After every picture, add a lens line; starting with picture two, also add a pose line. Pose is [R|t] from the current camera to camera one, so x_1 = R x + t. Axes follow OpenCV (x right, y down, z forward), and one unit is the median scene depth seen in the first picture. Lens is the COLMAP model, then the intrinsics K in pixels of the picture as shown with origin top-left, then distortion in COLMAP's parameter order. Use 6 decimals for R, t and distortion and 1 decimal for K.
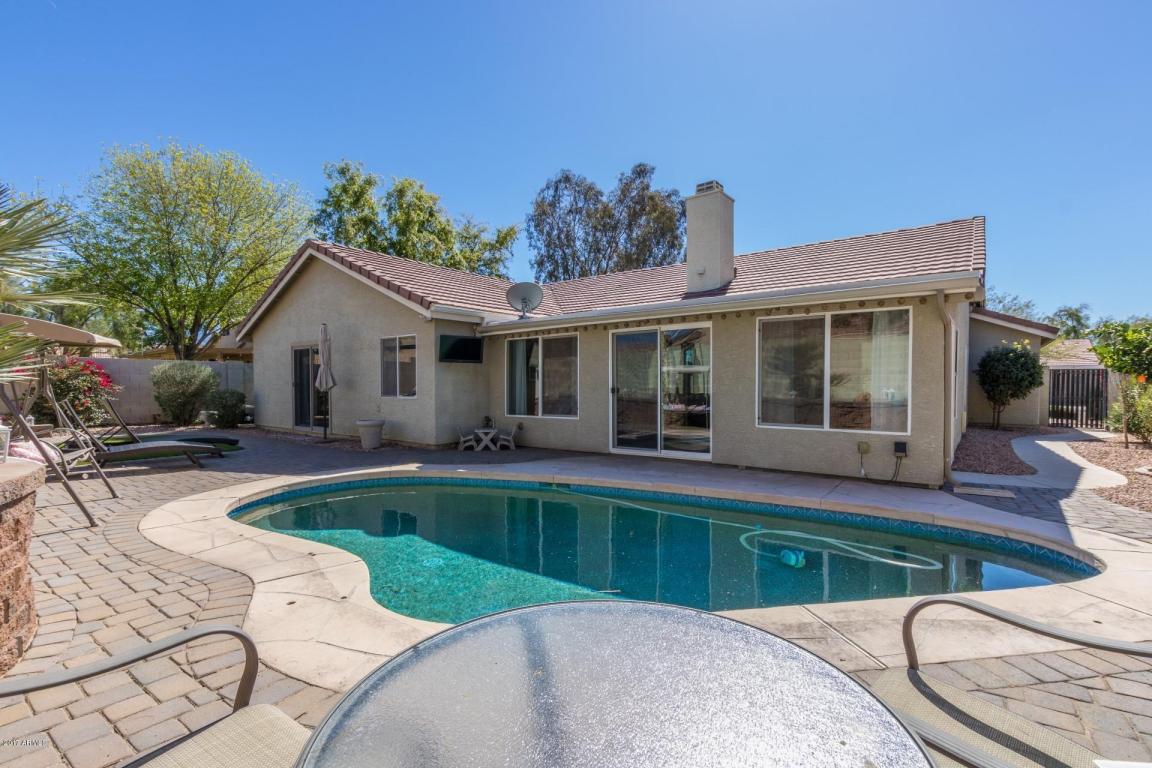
lens RADIAL K [[560.9, 0, 574.9], [0, 560.9, 390.0], [0, 0, 1]] dist [0.002941, 0.000340]
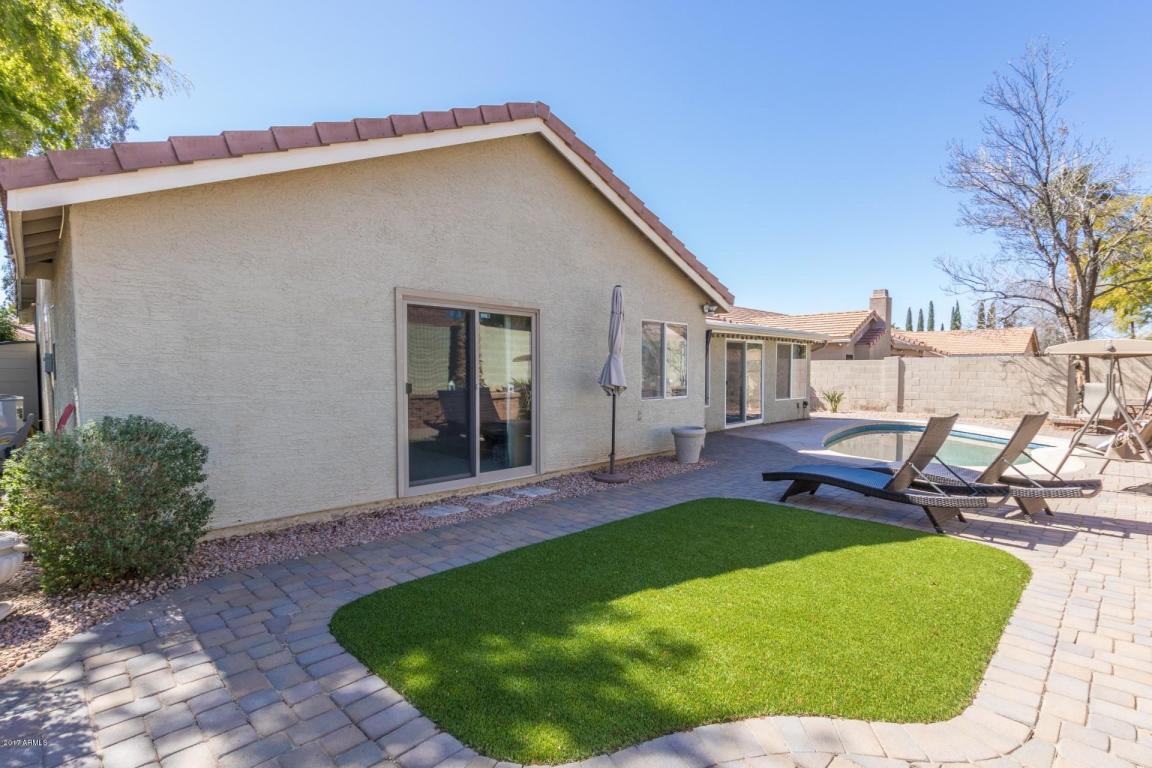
lens RADIAL K [[544.0, 0, 574.7], [0, 544.0, 383.0], [0, 0, 1]] dist [0.000293, 0.000006]
pose [[0.109233, -0.016836, 0.993874, -1.172711], [0.018600, 0.999716, 0.014890, -0.023352], [-0.993842, 0.016859, 0.109515, 1.115474]]
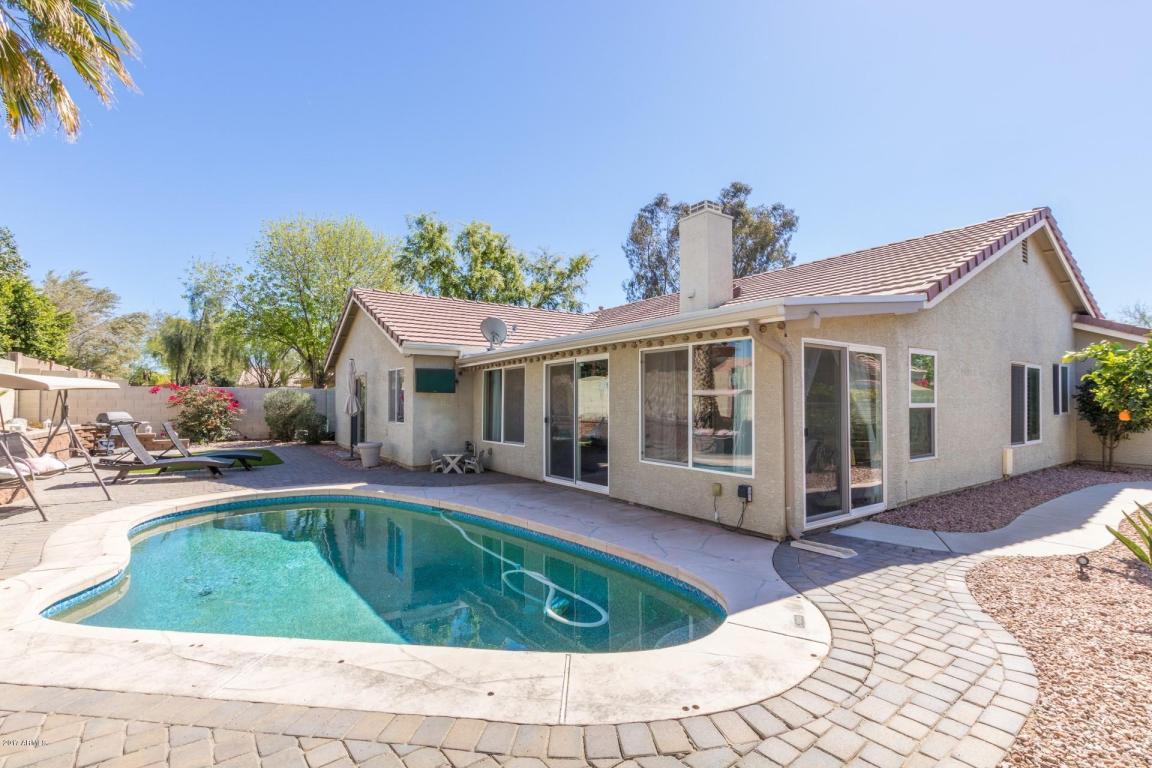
lens RADIAL K [[560.9, 0, 580.5], [0, 560.9, 385.5], [0, 0, 1]] dist [0.002941, 0.000340]
pose [[0.951323, -0.007578, -0.308102, 0.405223], [-0.003564, 0.999360, -0.035583, -0.023704], [0.308175, 0.034949, 0.950688, 0.034562]]
